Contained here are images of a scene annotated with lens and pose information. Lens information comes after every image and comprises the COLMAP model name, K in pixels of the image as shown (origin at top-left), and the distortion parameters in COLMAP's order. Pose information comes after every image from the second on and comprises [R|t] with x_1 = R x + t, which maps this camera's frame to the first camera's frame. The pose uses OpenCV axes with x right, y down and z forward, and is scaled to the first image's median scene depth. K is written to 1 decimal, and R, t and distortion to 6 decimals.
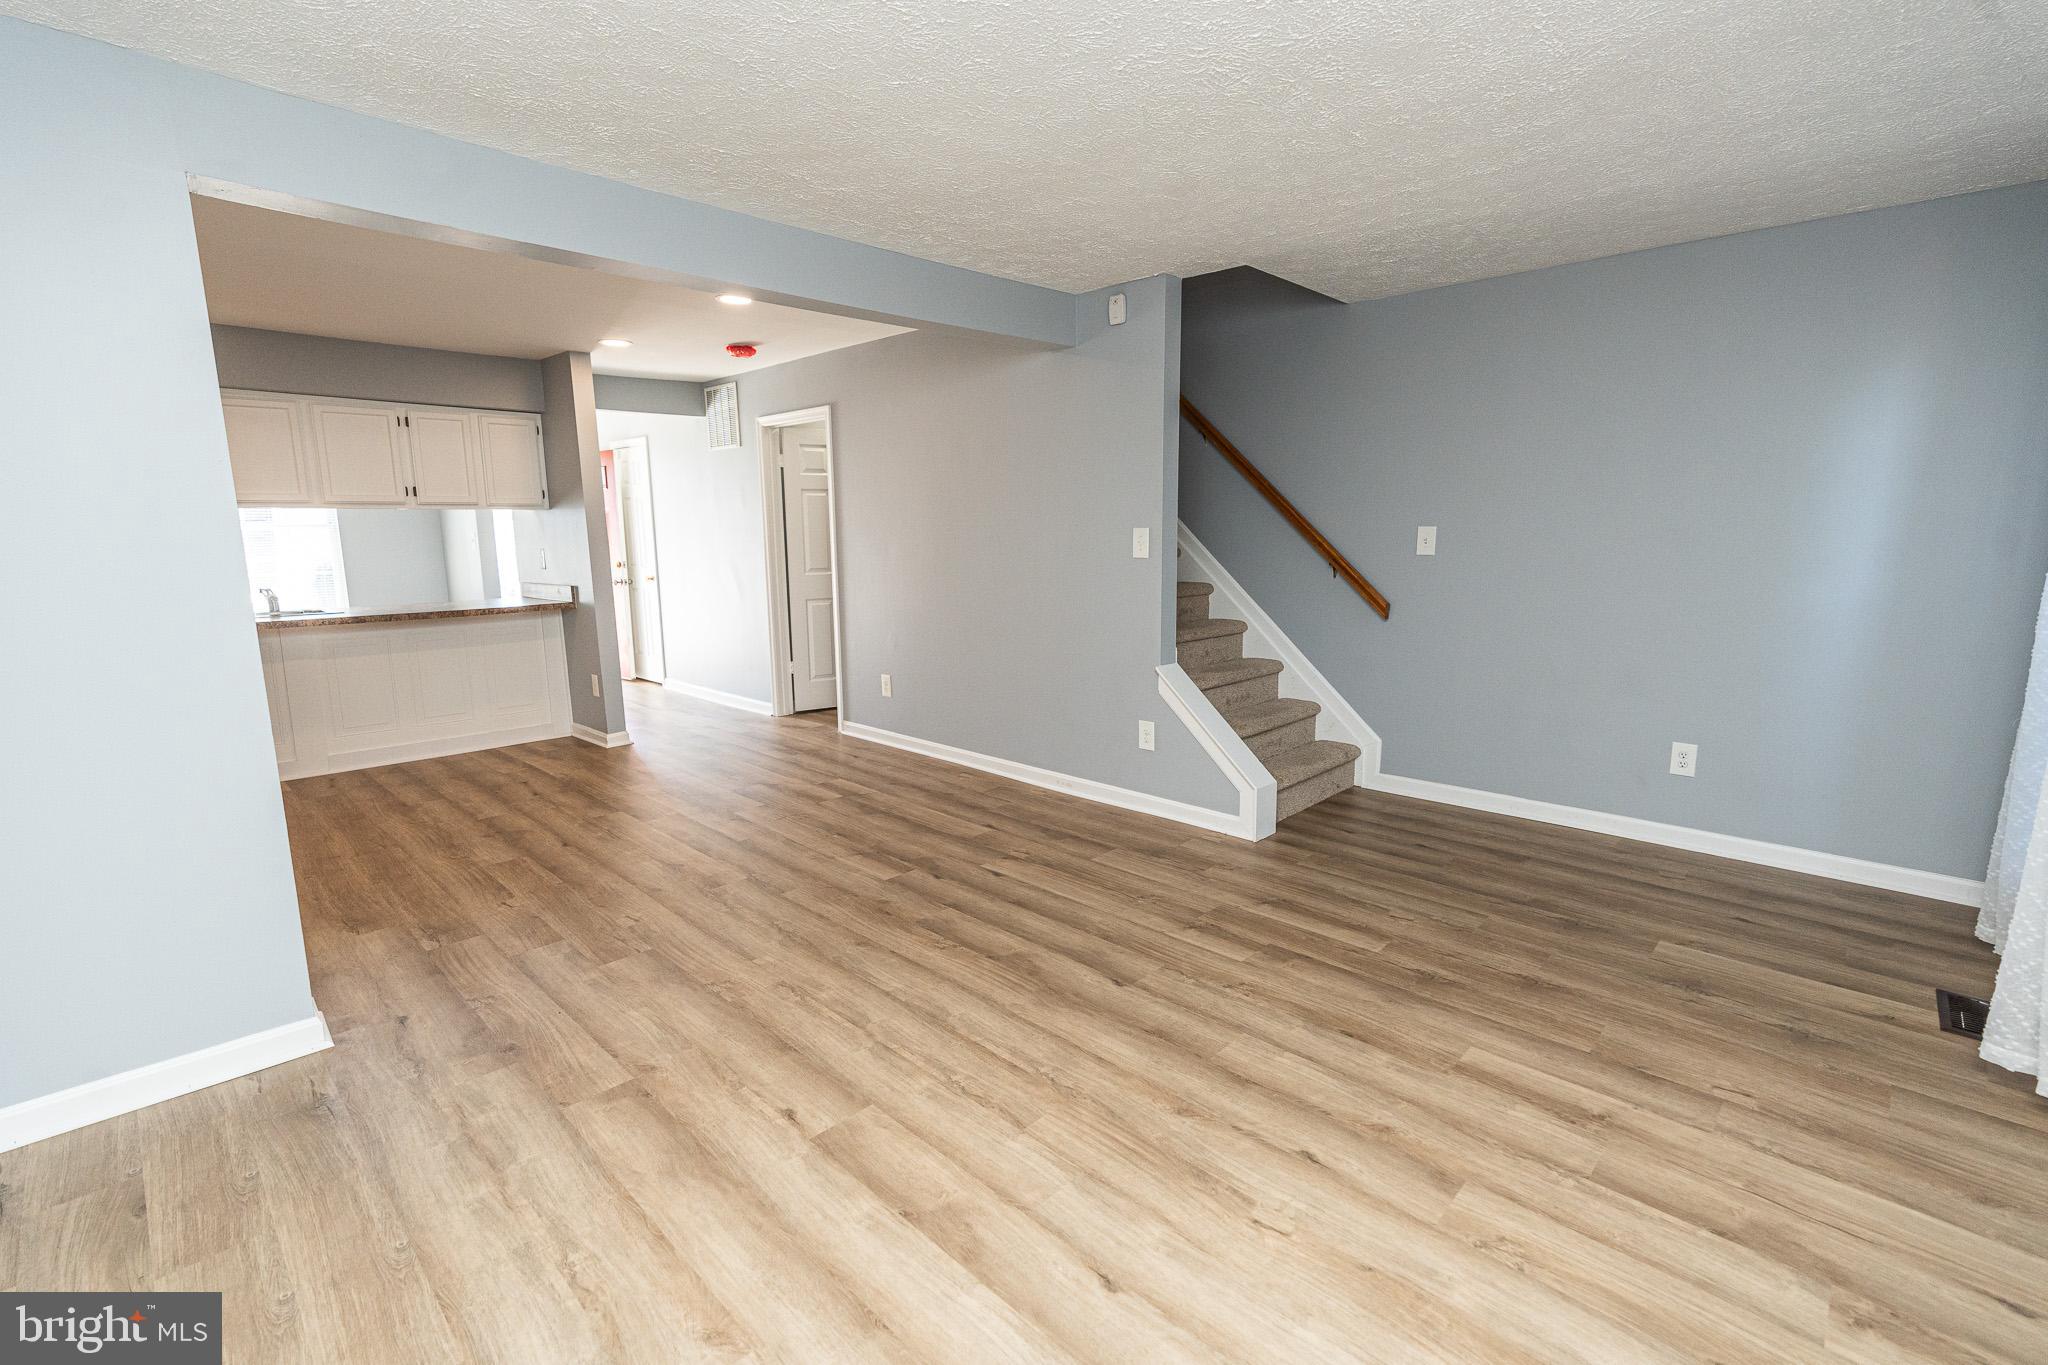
lens RADIAL K [[910.5, 0, 1024.0], [0, 910.5, 682.5], [0, 0, 1]] dist [-0.002785, 0.000526]
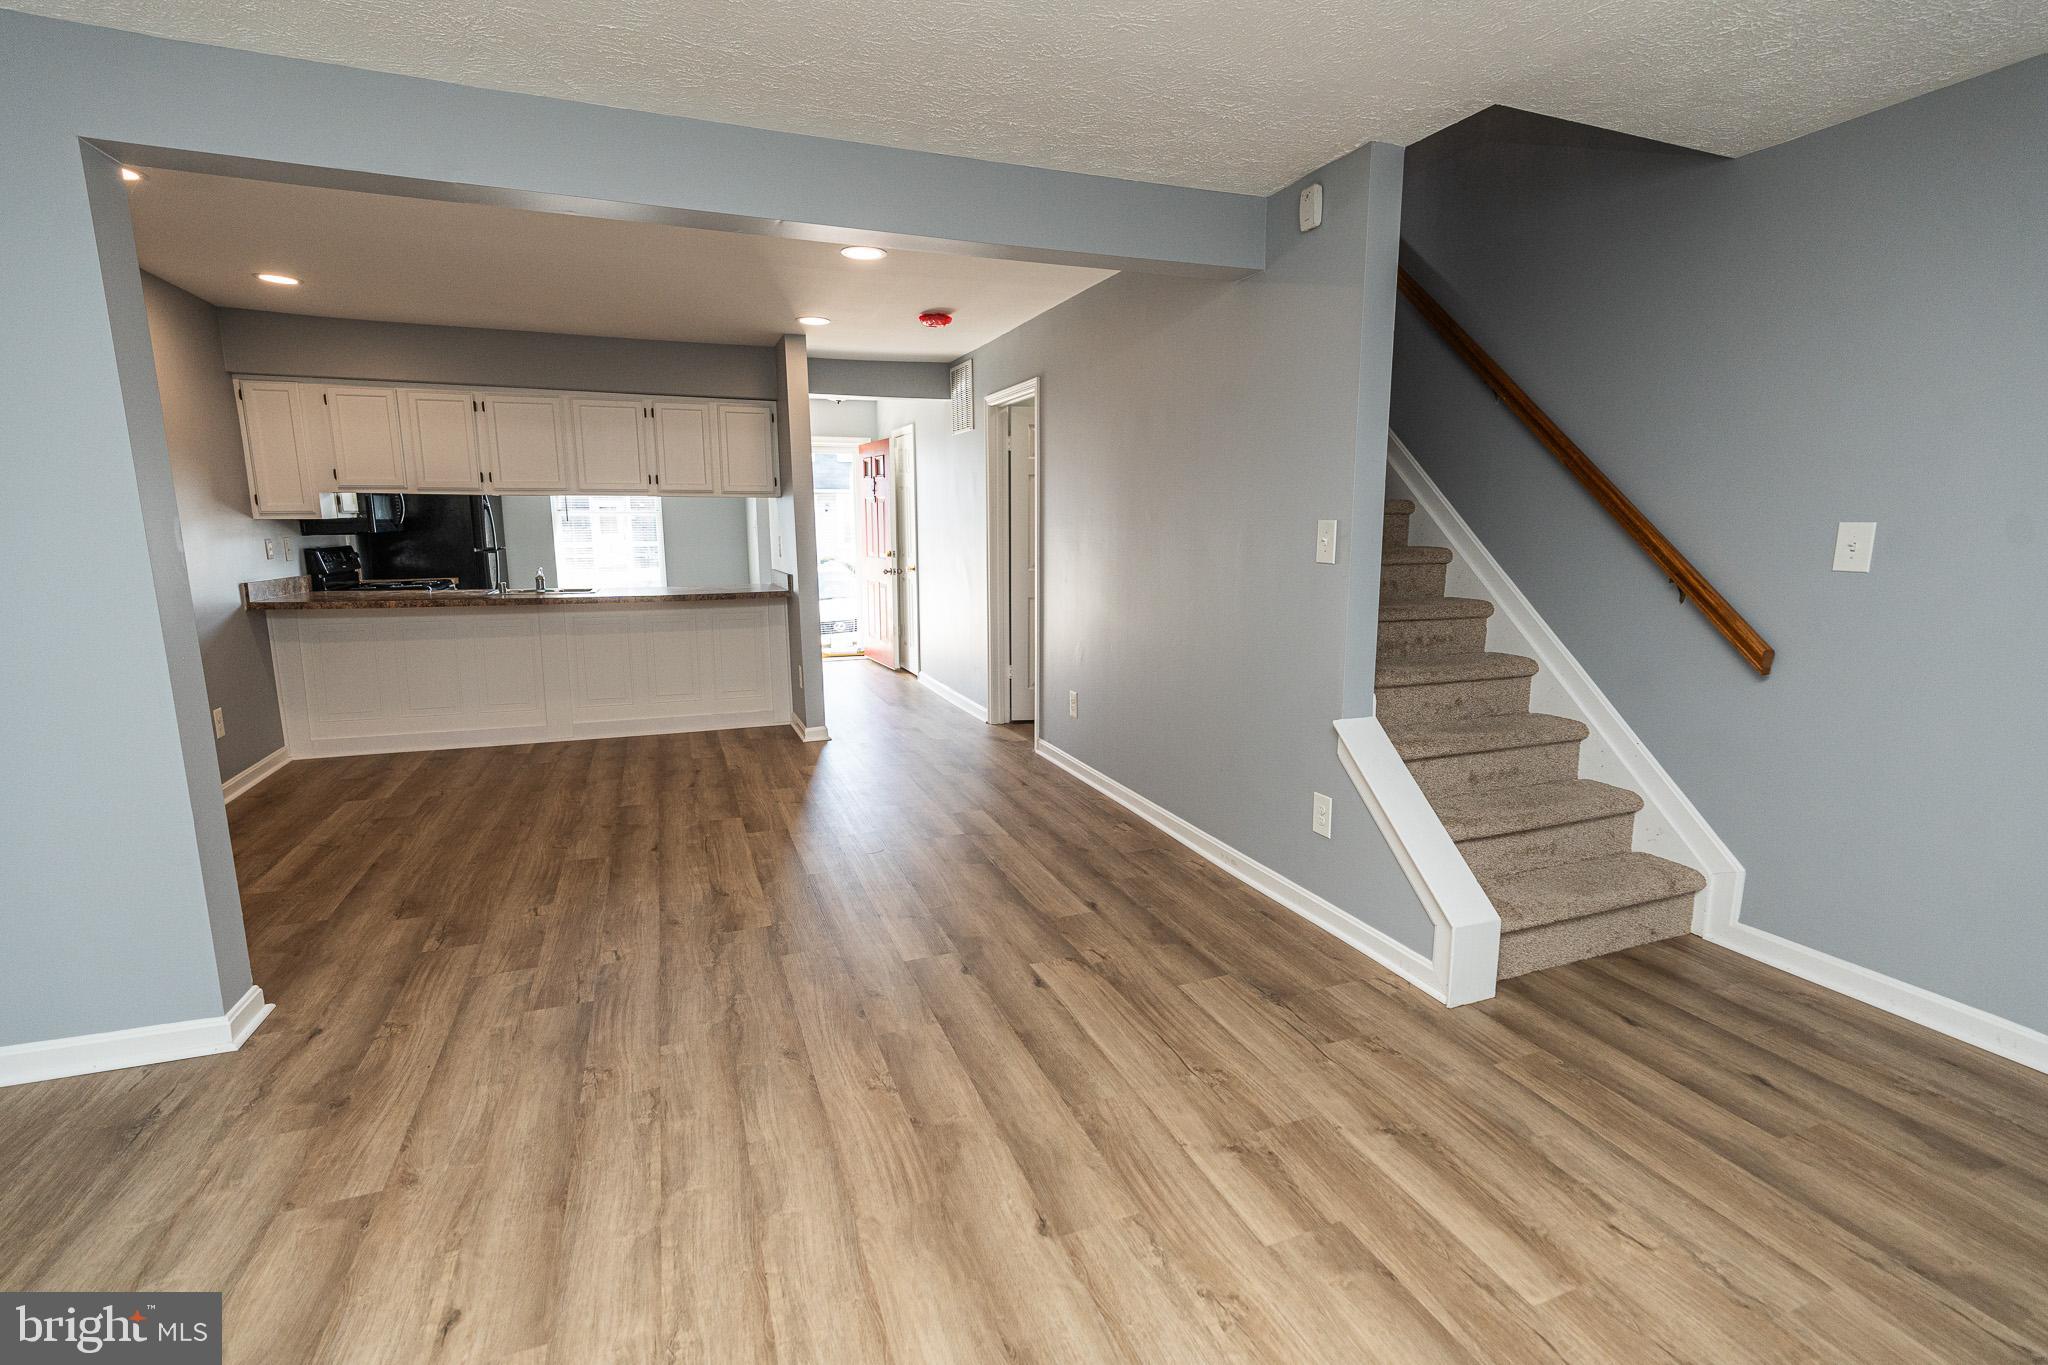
lens RADIAL K [[925.6, 0, 1029.4], [0, 925.6, 680.2], [0, 0, 1]] dist [-0.003084, 0.000648]
pose [[0.911900, 0.078628, -0.402809, 0.212114], [-0.077790, 0.996799, 0.018470, -0.041984], [0.402972, 0.014492, 0.915098, 0.256994]]
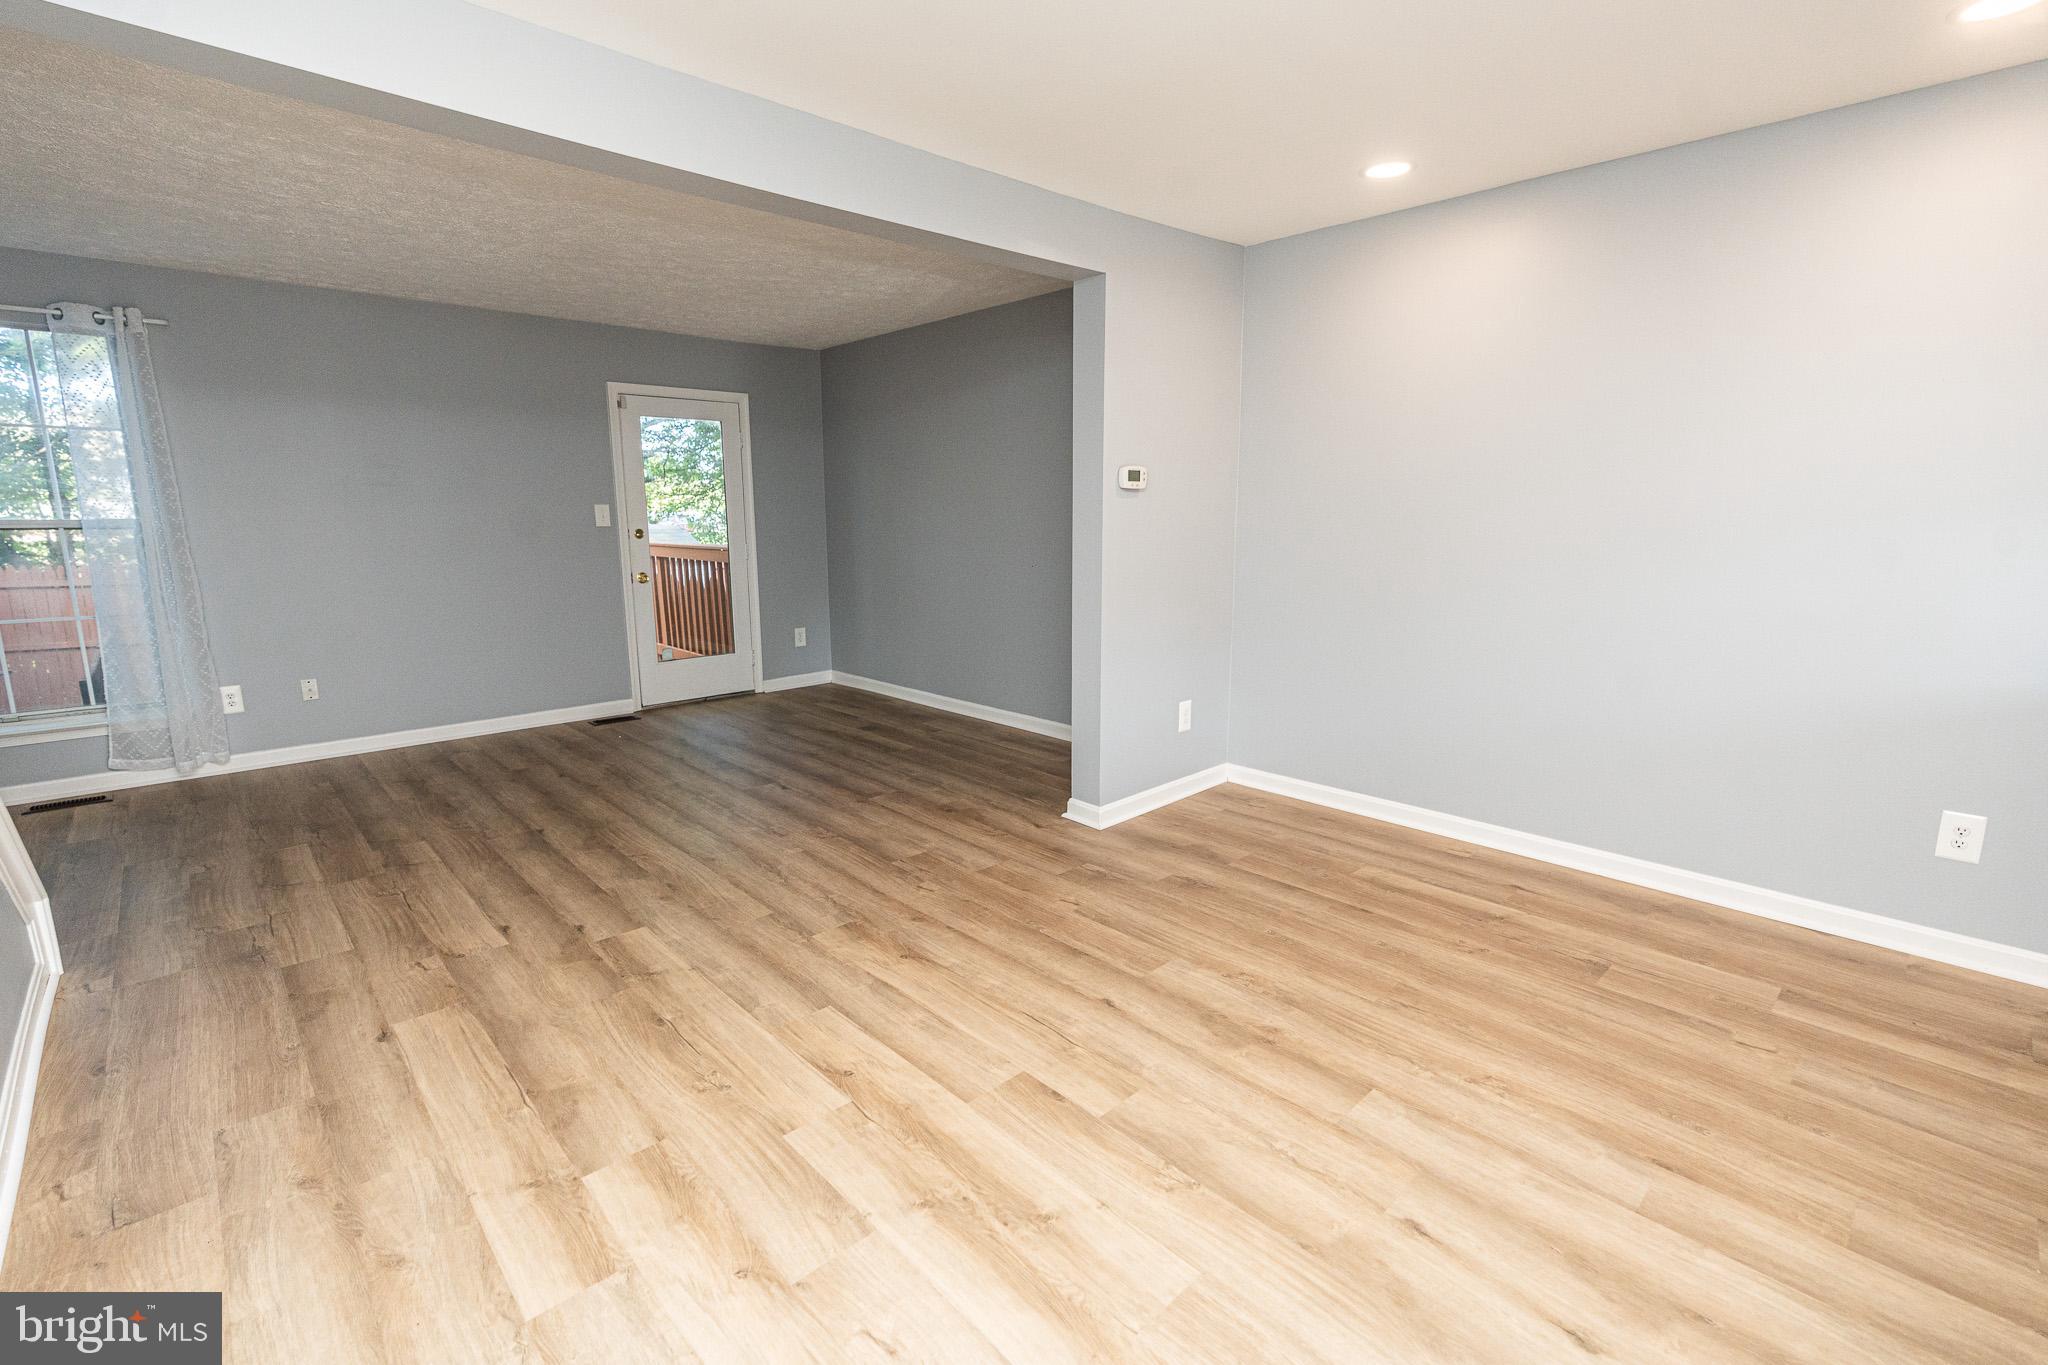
lens RADIAL K [[910.5, 0, 1024.0], [0, 910.5, 682.5], [0, 0, 1]] dist [-0.002785, 0.000526]
pose [[-0.998891, 0.003452, 0.046950, -0.448478], [0.019957, 0.934308, 0.355908, -0.229104], [-0.042637, 0.356450, -0.933341, 1.409957]]
